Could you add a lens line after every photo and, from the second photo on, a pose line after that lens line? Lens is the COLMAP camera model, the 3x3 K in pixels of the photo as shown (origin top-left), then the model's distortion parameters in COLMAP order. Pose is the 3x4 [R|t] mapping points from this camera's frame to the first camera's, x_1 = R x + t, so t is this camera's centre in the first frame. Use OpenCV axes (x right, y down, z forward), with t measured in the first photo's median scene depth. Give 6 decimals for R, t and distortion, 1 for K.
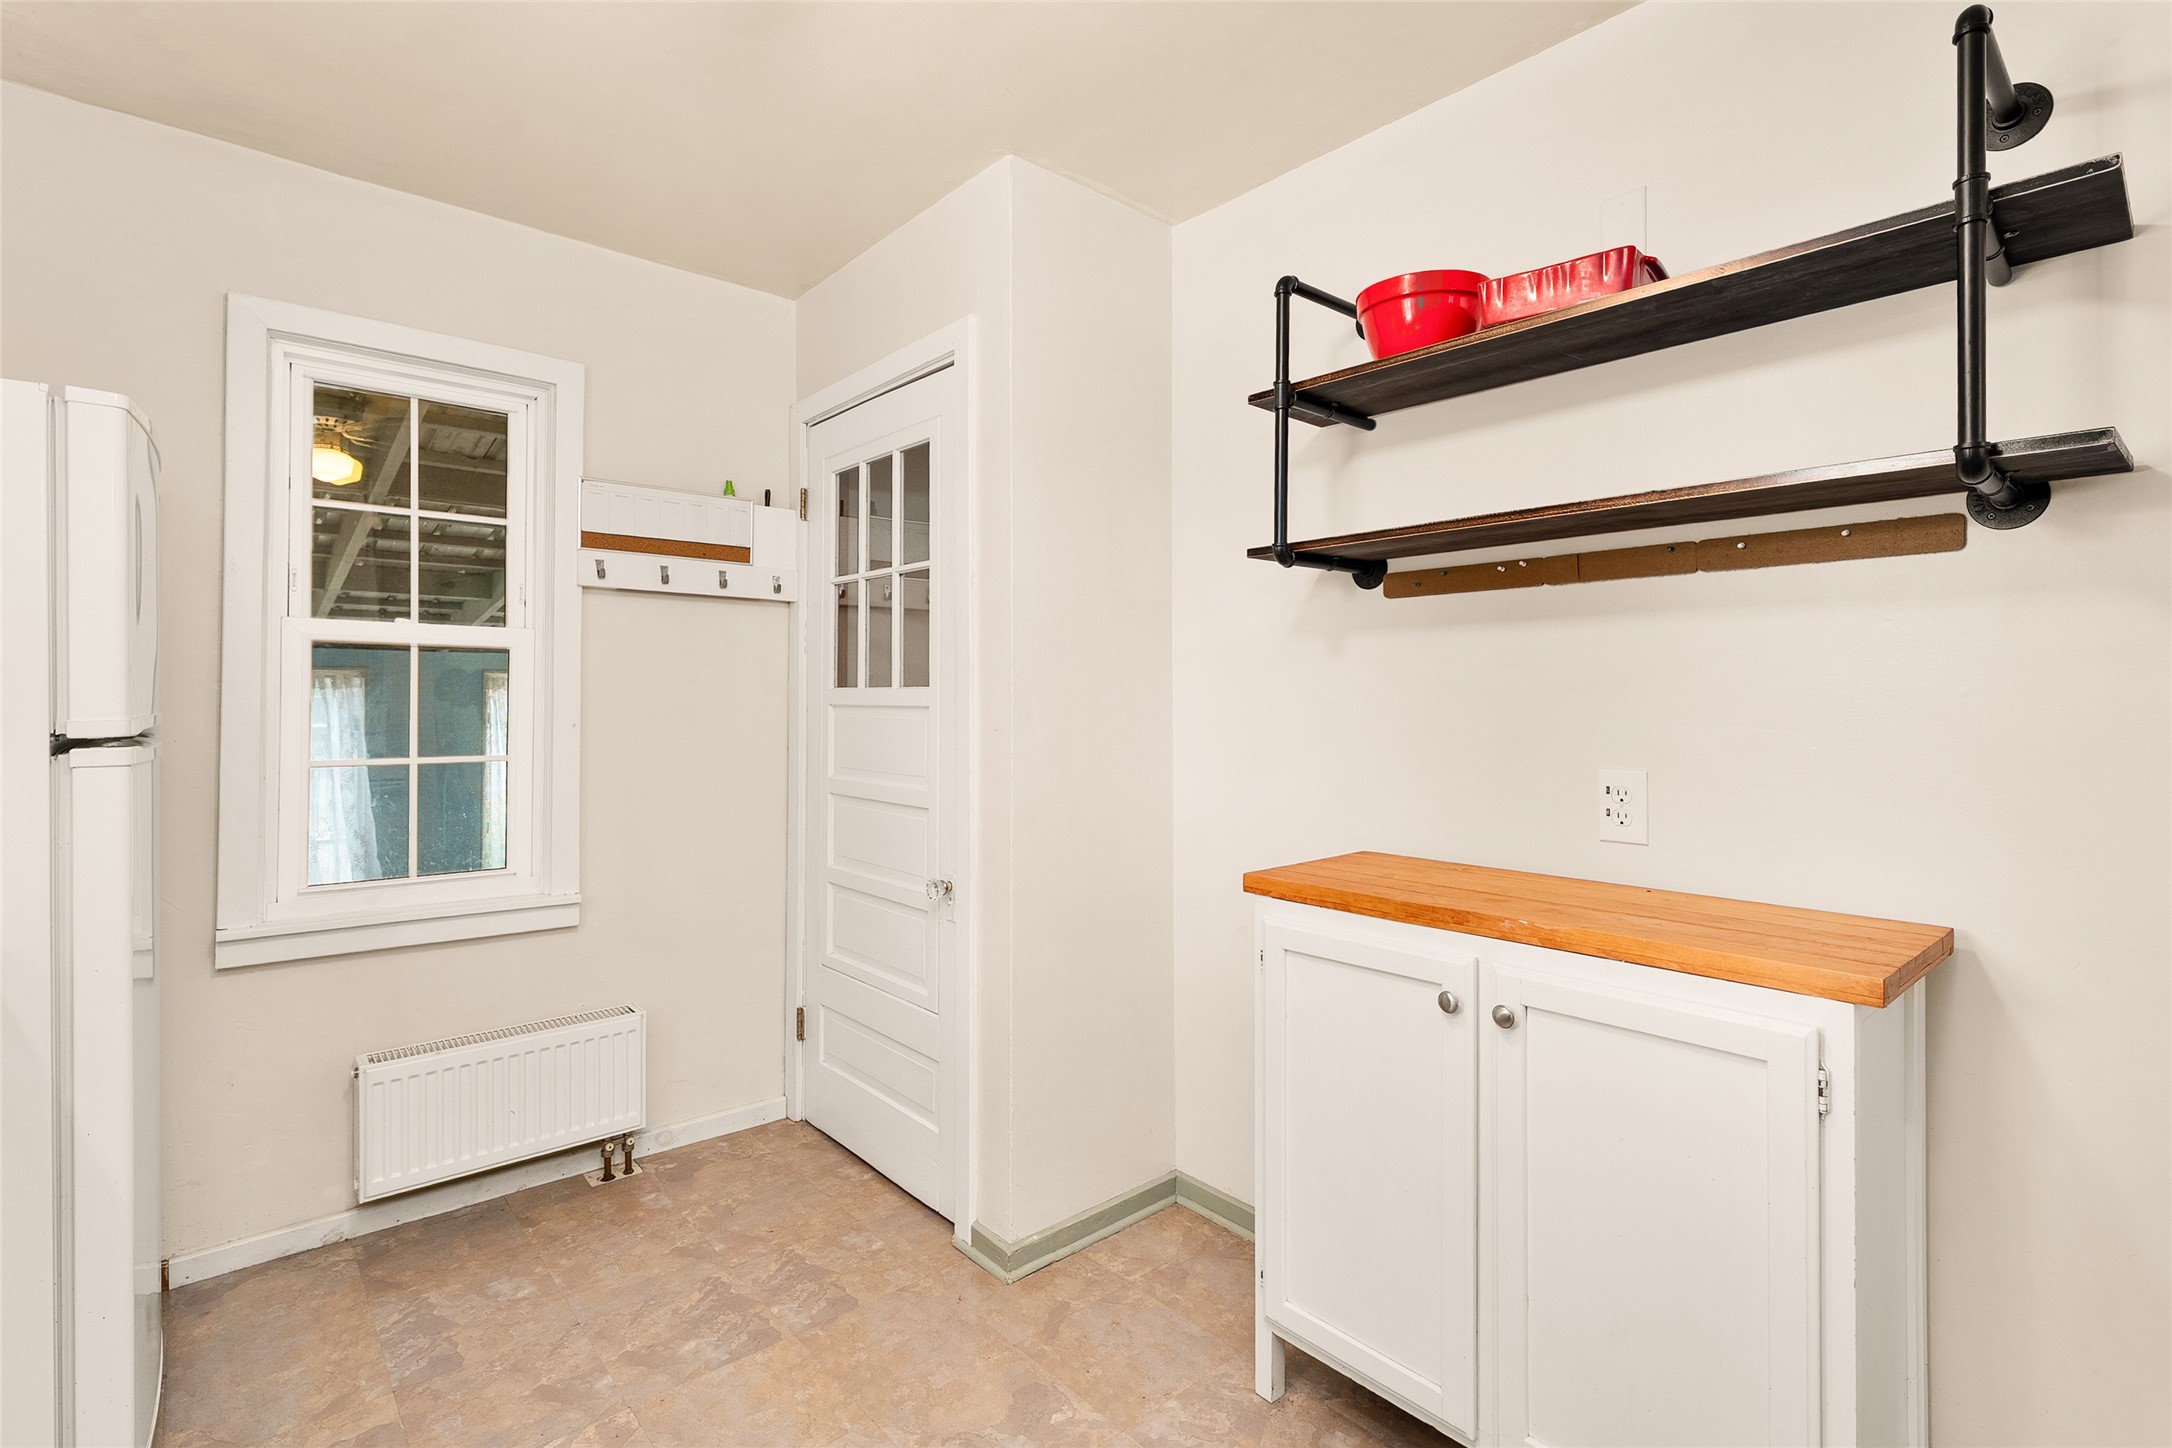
lens RADIAL K [[1019.6, 0, 1099.0], [0, 1019.6, 683.8], [0, 0, 1]] dist [-0.001987, -0.000776]
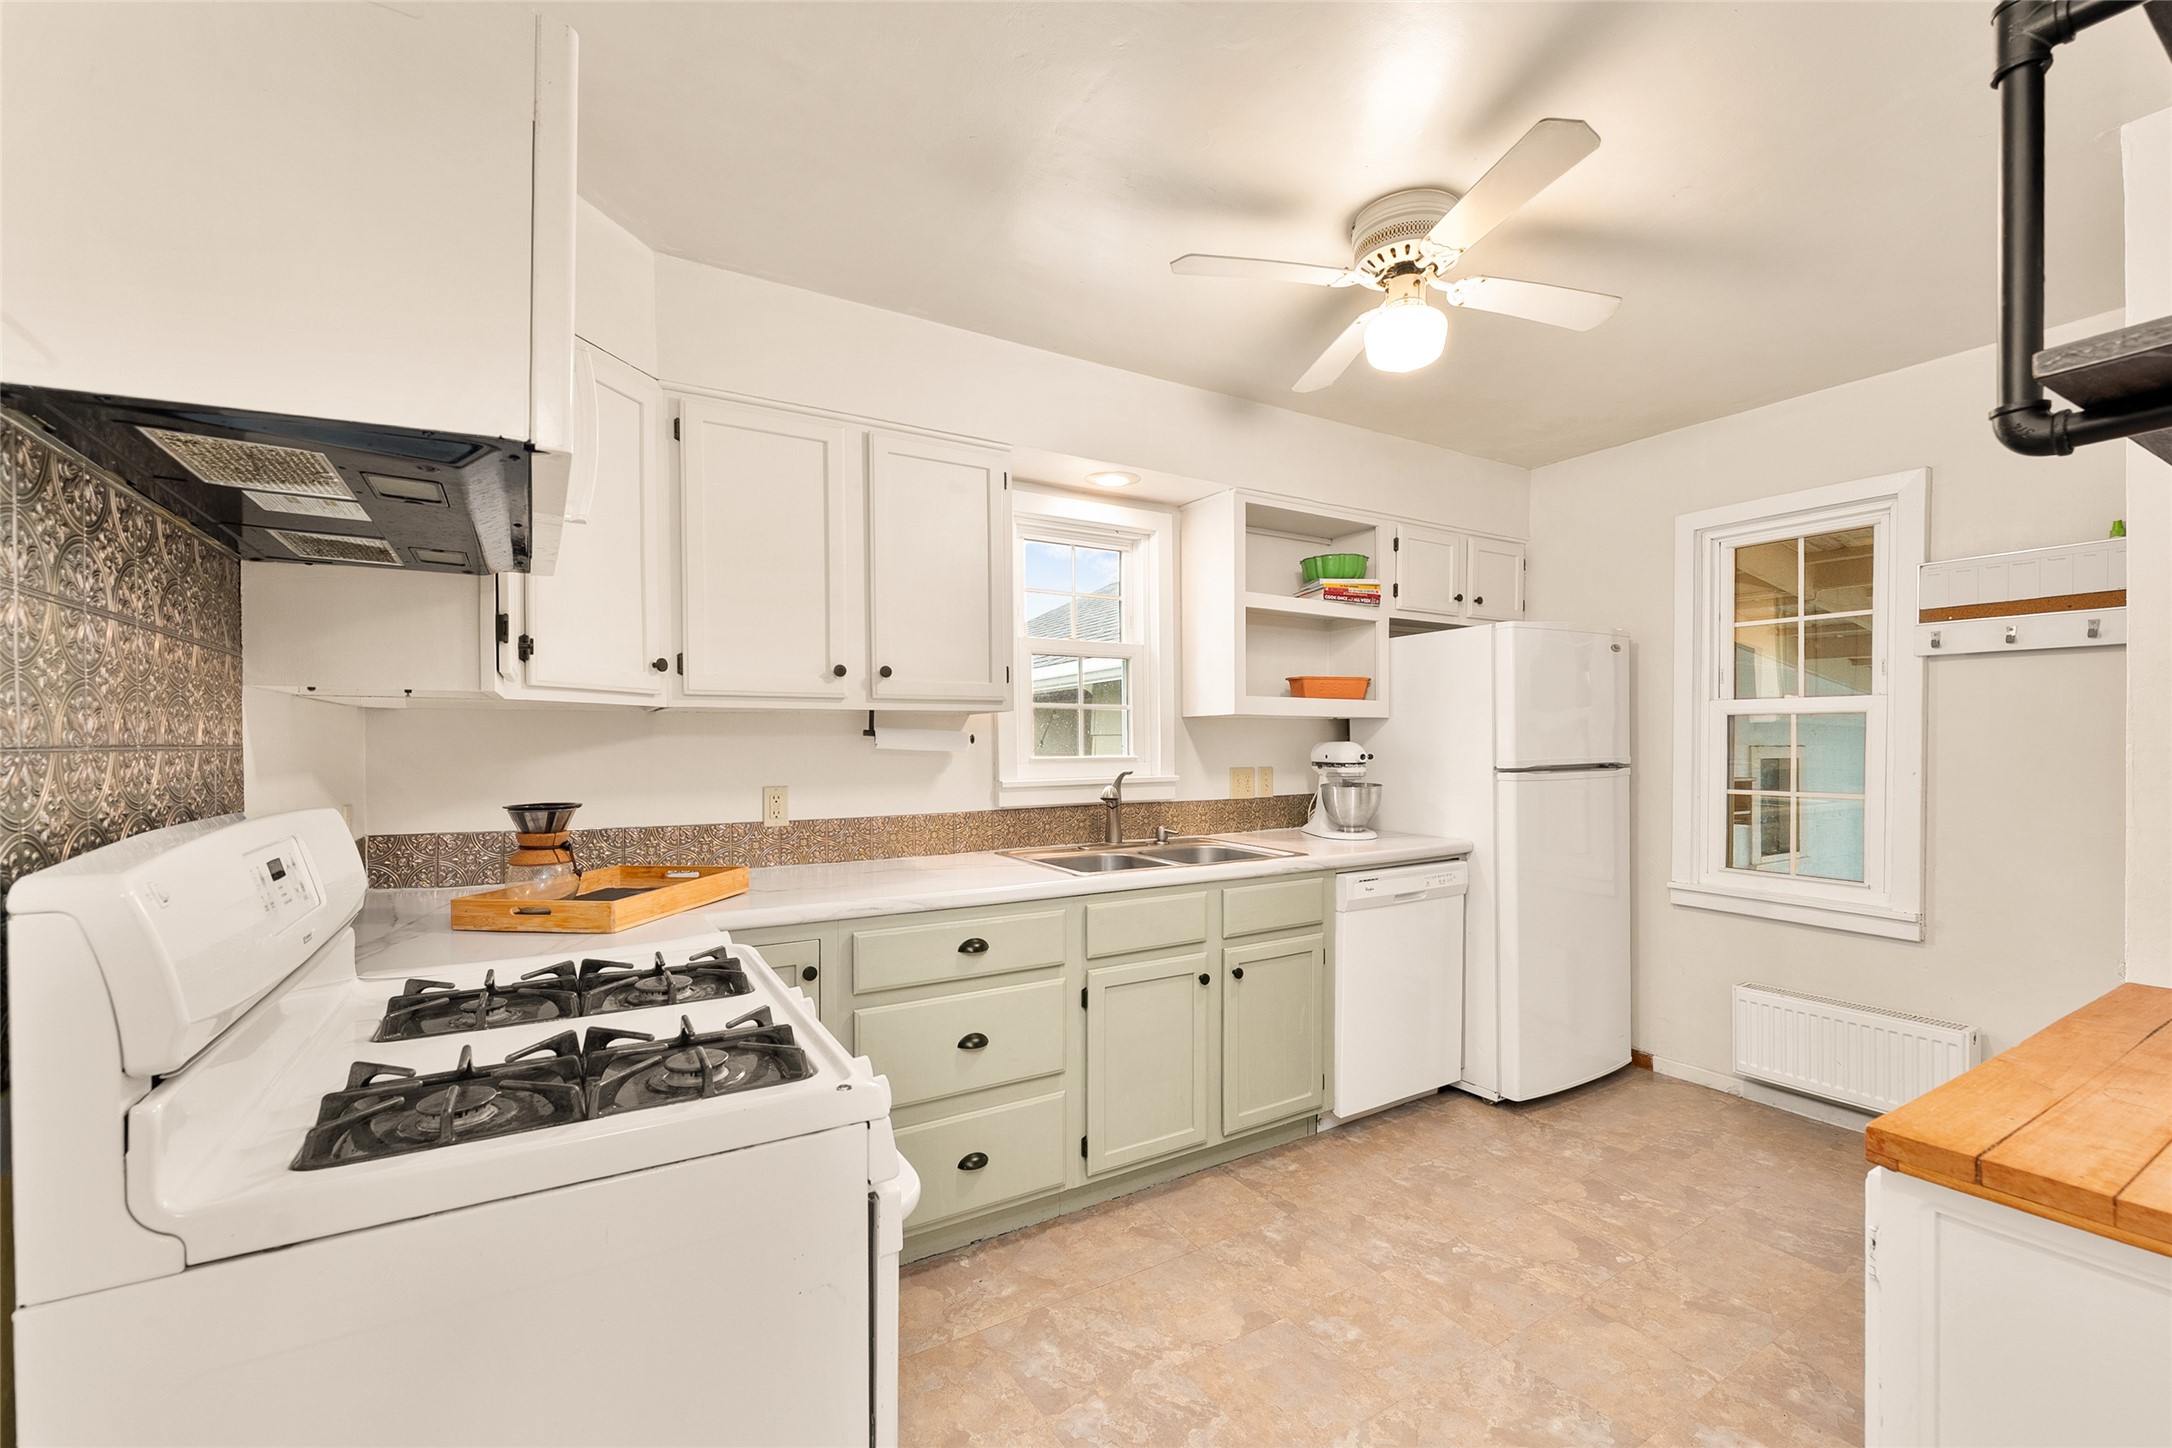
lens RADIAL K [[880.5, 0, 1105.7], [0, 880.5, 754.2], [0, 0, 1]] dist [-0.000493, -0.000666]
pose [[-0.156551, 0.010933, -0.987609, 0.938537], [0.020091, 0.999767, 0.007883, -0.013550], [0.987465, -0.018608, -0.156735, 0.323432]]
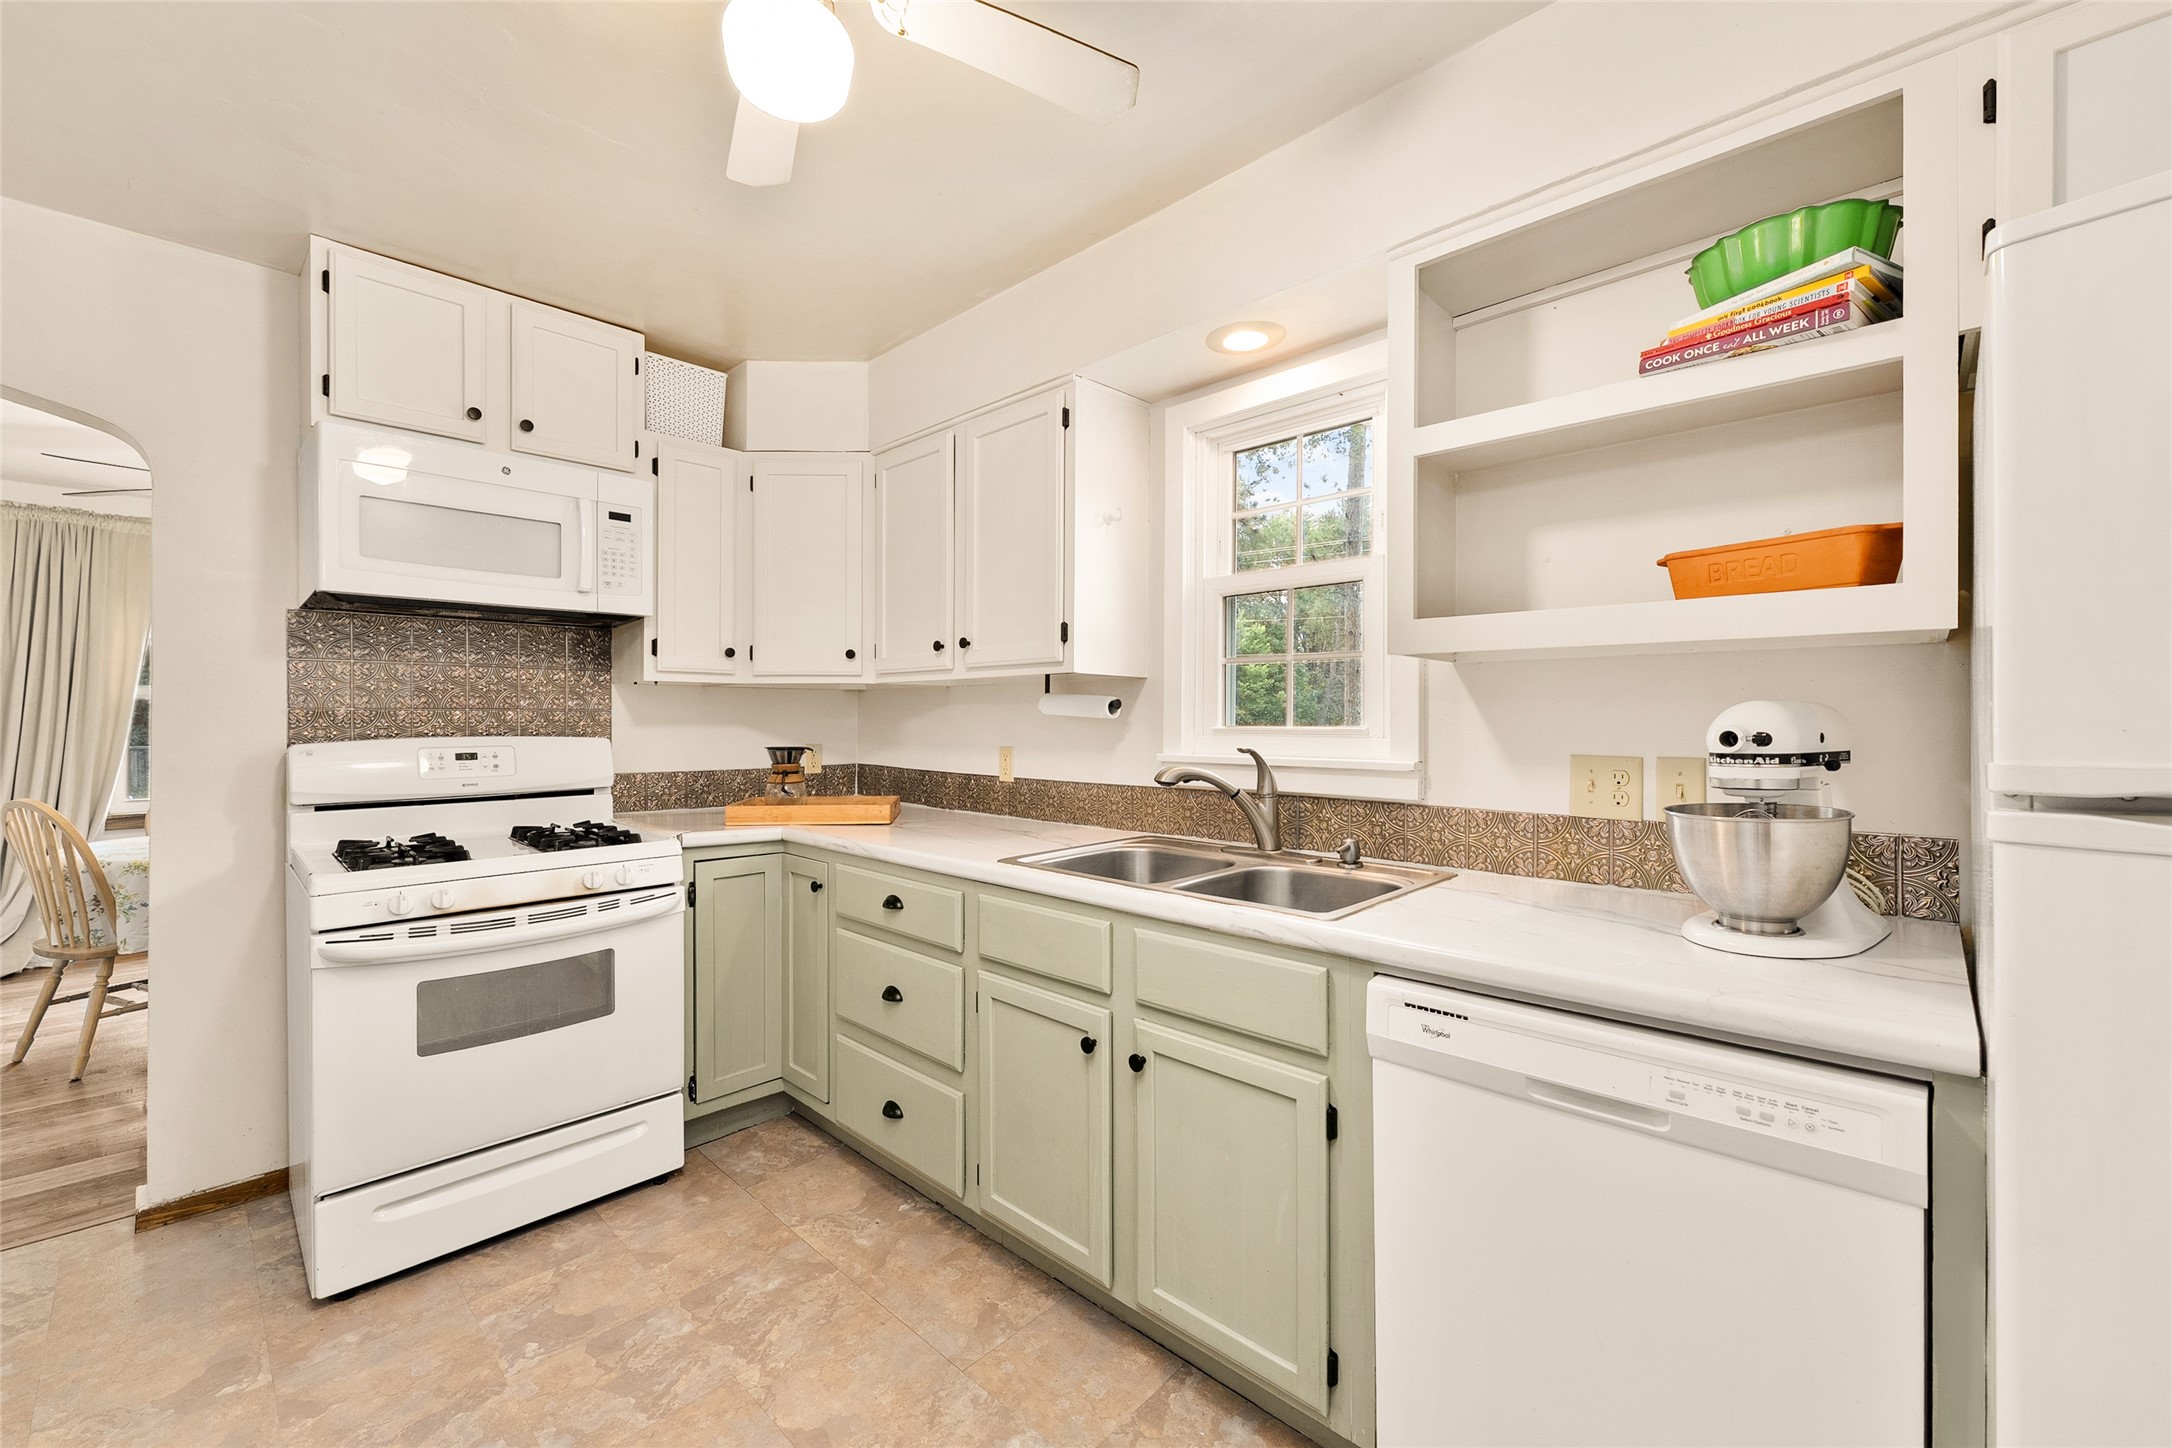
lens RADIAL K [[880.5, 0, 1092.7], [0, 880.5, 720.3], [0, 0, 1]] dist [-0.000493, -0.000666]
pose [[-0.994963, -0.001365, -0.100232, -0.299199], [0.000005, 0.999907, -0.013669, 0.010459], [0.100241, -0.013601, -0.994870, 1.178321]]
